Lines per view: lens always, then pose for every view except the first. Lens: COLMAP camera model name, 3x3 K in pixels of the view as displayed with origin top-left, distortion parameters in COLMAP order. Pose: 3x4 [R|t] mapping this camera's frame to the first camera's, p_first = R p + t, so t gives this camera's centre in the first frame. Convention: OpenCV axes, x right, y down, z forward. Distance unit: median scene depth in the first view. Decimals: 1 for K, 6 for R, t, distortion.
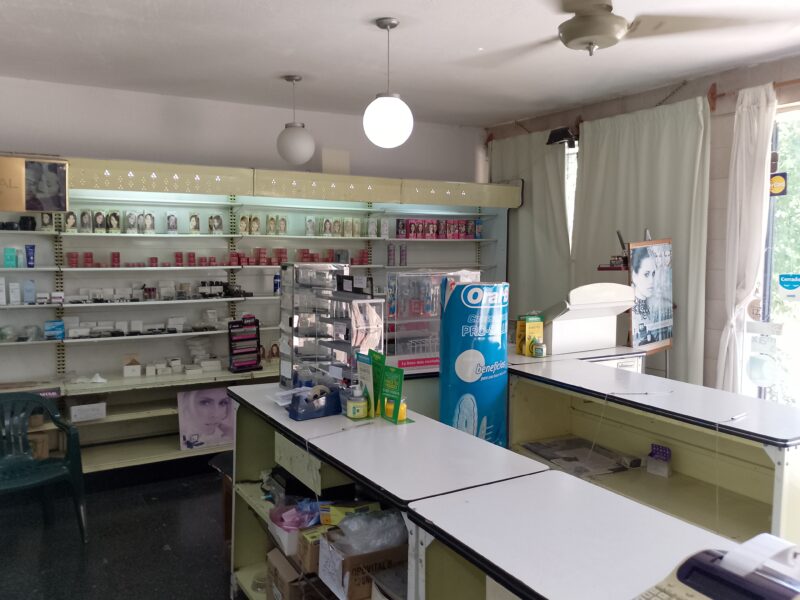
lens RADIAL K [[696.2, 0, 399.3], [0, 696.2, 301.0], [0, 0, 1]] dist [0.019733, 0.003230]
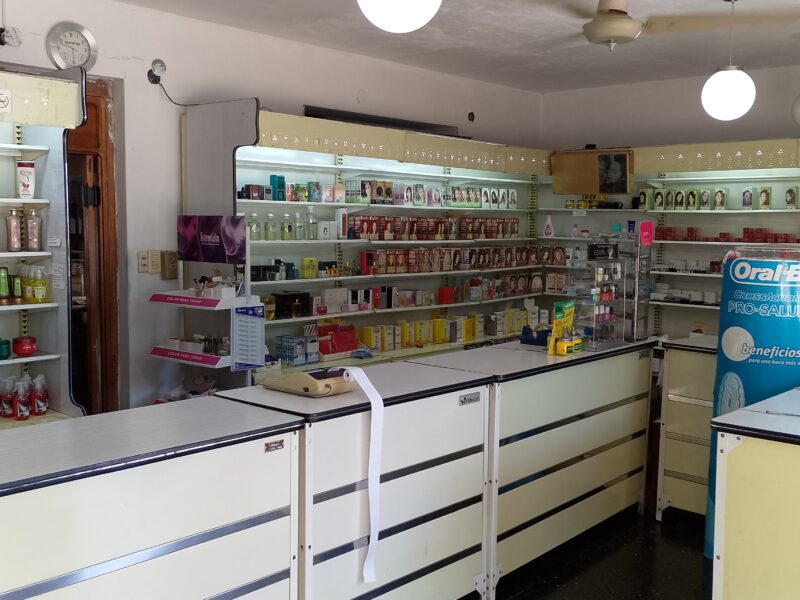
lens RADIAL K [[877.3, 0, 400.3], [0, 877.3, 301.1], [0, 0, 1]] dist [0.014200, 0.000000]
pose [[0.328496, 0.083541, -0.940804, 0.762288], [-0.080994, 0.994903, 0.060065, -0.000027], [0.941026, 0.056468, 0.333588, 0.114447]]
